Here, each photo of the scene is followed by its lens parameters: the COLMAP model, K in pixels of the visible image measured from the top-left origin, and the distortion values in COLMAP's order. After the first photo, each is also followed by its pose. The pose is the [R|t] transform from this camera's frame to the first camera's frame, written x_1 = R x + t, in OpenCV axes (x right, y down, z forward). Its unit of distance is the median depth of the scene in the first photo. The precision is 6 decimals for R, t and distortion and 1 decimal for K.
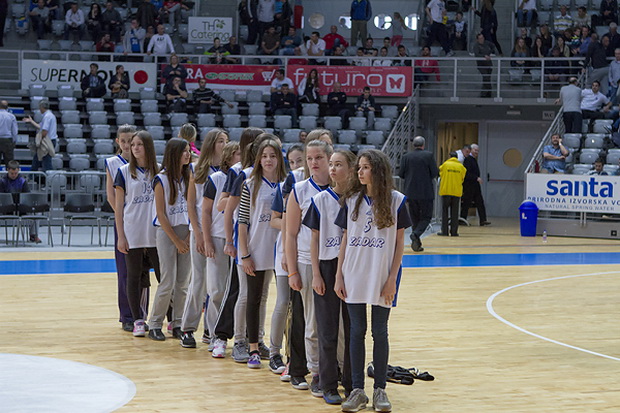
lens RADIAL K [[1329.7, 0, 313.6], [0, 1329.7, 206.2], [0, 0, 1]] dist [-0.077756, 0.000000]
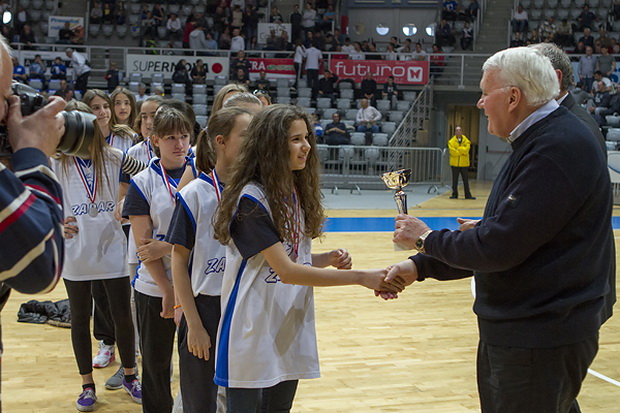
lens RADIAL K [[889.8, 0, 307.6], [0, 889.8, 205.3], [0, 0, 1]] dist [-0.059787, 0.000000]
pose [[0.997219, 0.015645, -0.072870, 0.023183], [-0.012341, 0.998885, 0.045569, -0.004444], [0.073502, -0.044543, 0.996300, 0.139432]]
